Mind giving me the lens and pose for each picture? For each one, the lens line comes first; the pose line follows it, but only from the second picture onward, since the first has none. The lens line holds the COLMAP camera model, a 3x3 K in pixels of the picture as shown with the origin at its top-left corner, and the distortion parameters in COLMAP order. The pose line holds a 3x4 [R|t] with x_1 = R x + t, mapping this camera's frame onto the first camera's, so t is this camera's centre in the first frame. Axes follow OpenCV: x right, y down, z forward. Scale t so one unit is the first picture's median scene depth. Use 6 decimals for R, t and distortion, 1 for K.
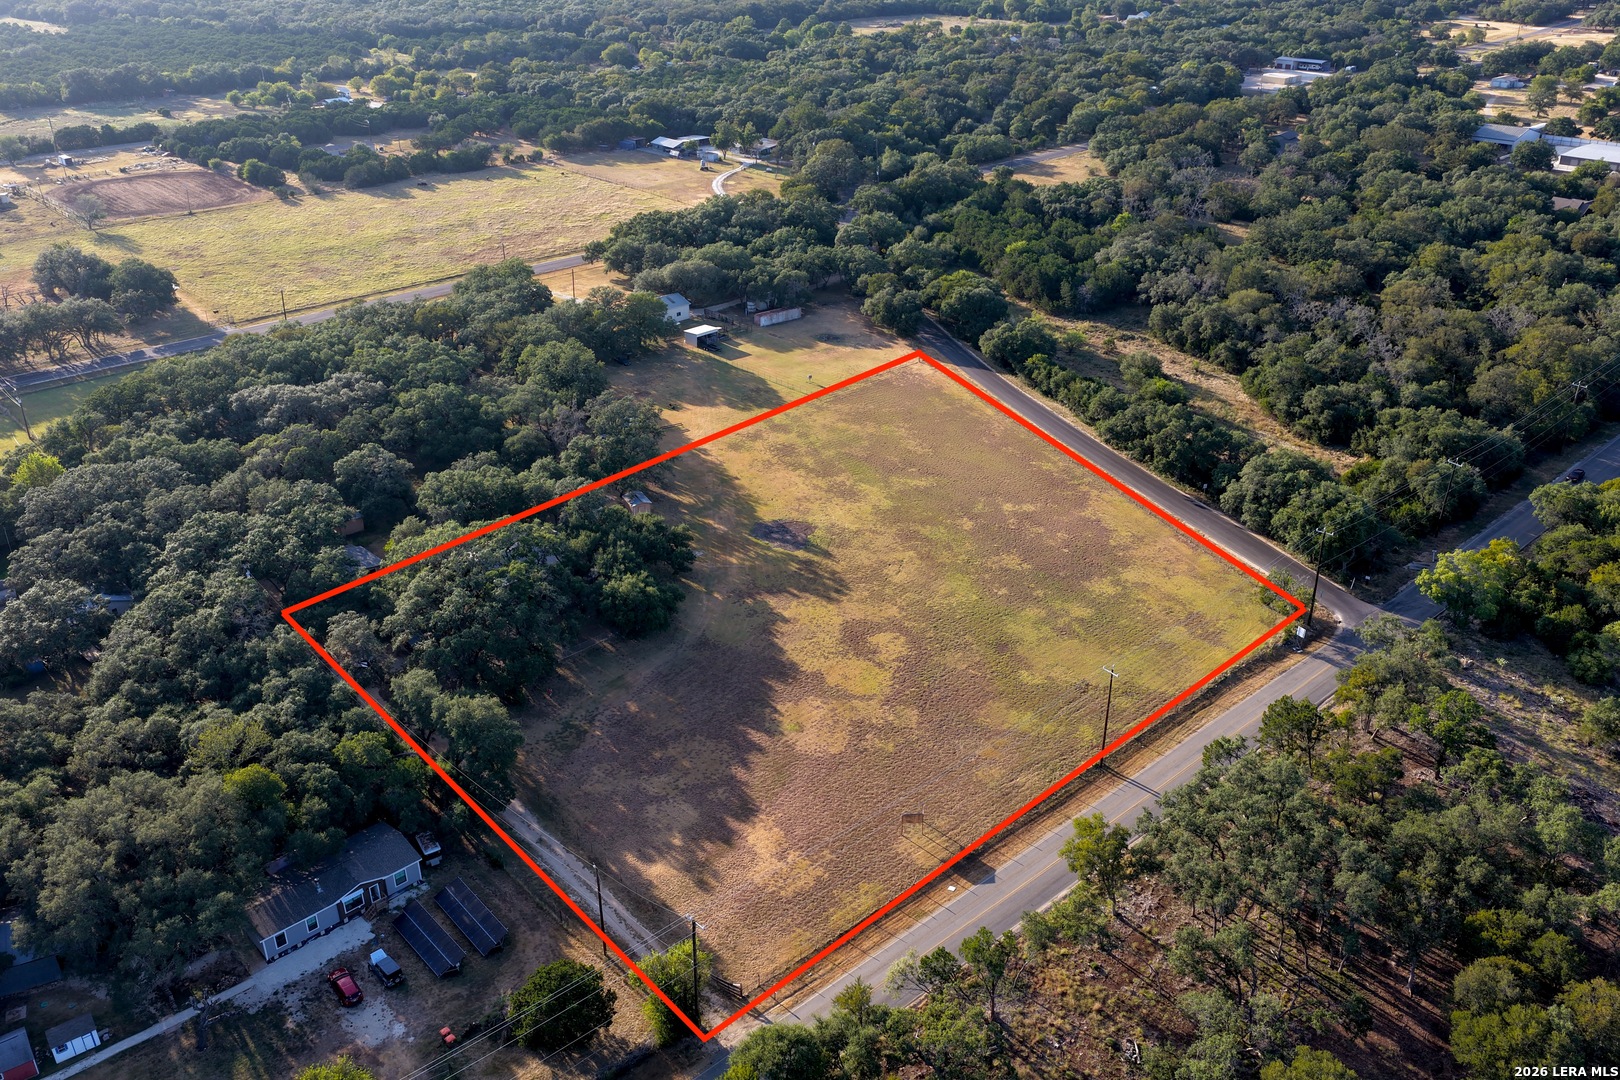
lens RADIAL K [[1344.0, 0, 809.5], [0, 1344.0, 540.7], [0, 0, 1]] dist [-0.012976, 0.039058]
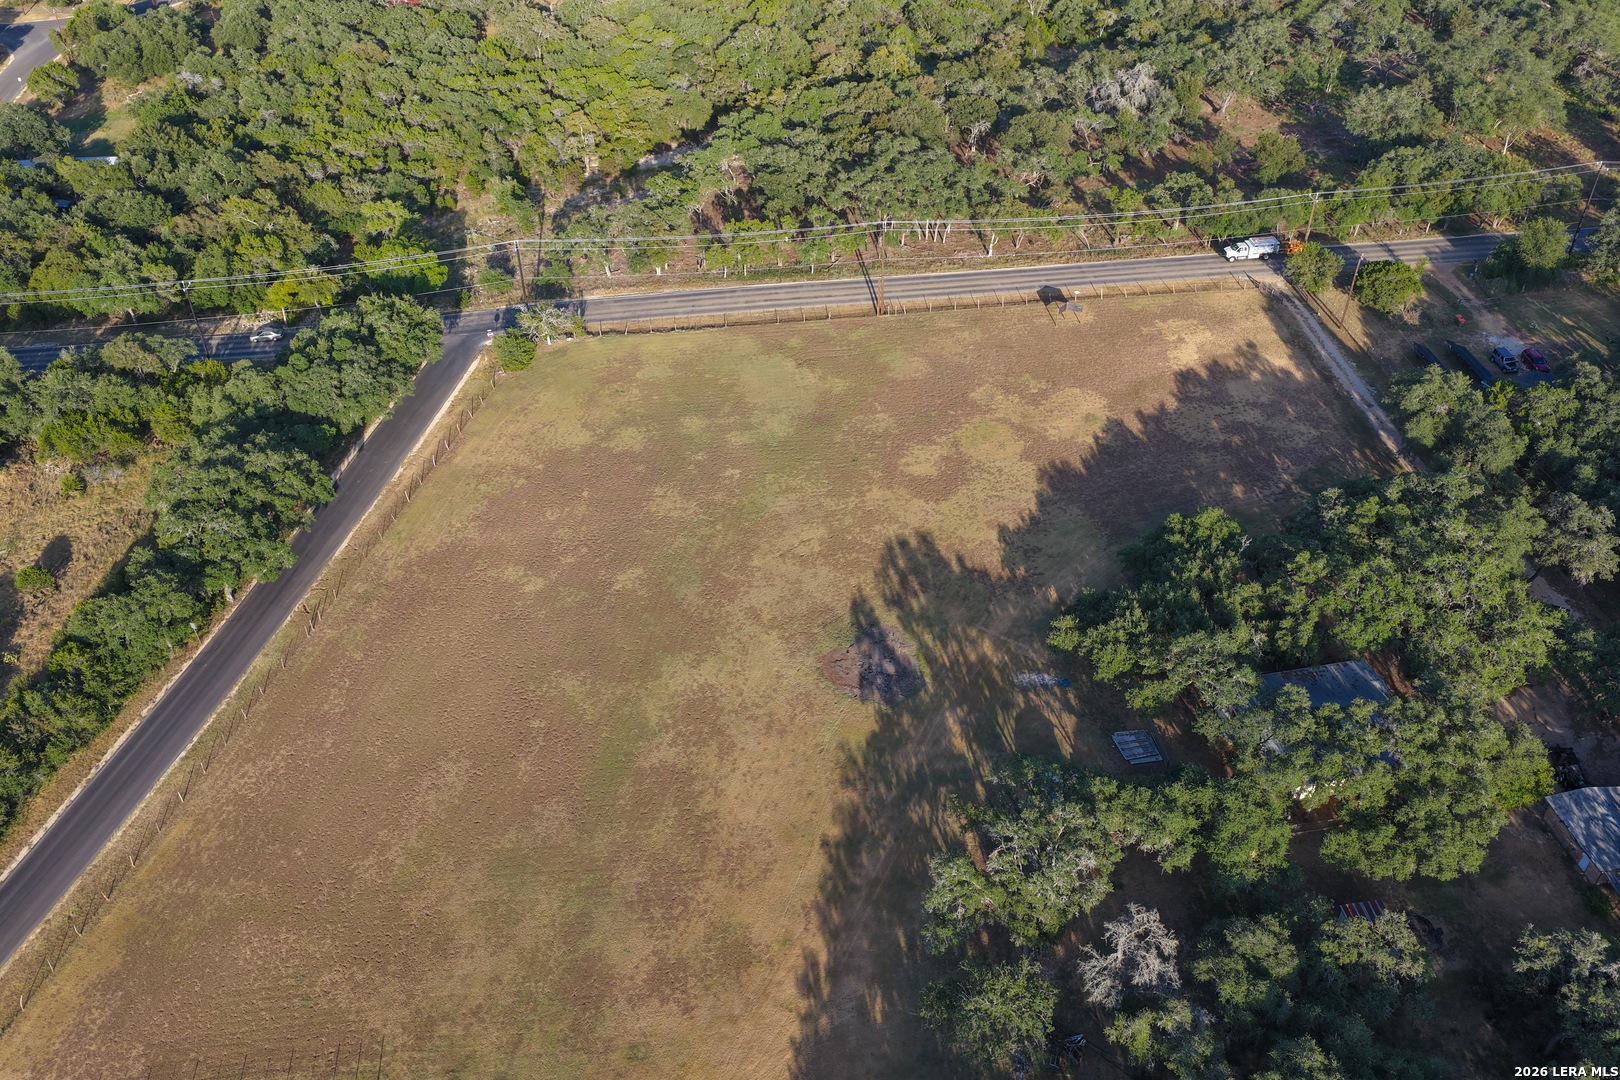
lens RADIAL K [[1344.0, 0, 805.2], [0, 1344.0, 544.8], [0, 0, 1]] dist [-0.012976, 0.039058]
pose [[-0.811564, -0.360638, 0.459678, -0.249842], [0.274768, 0.458749, 0.845016, -0.547149], [-0.515622, 0.812089, -0.273213, 1.093978]]
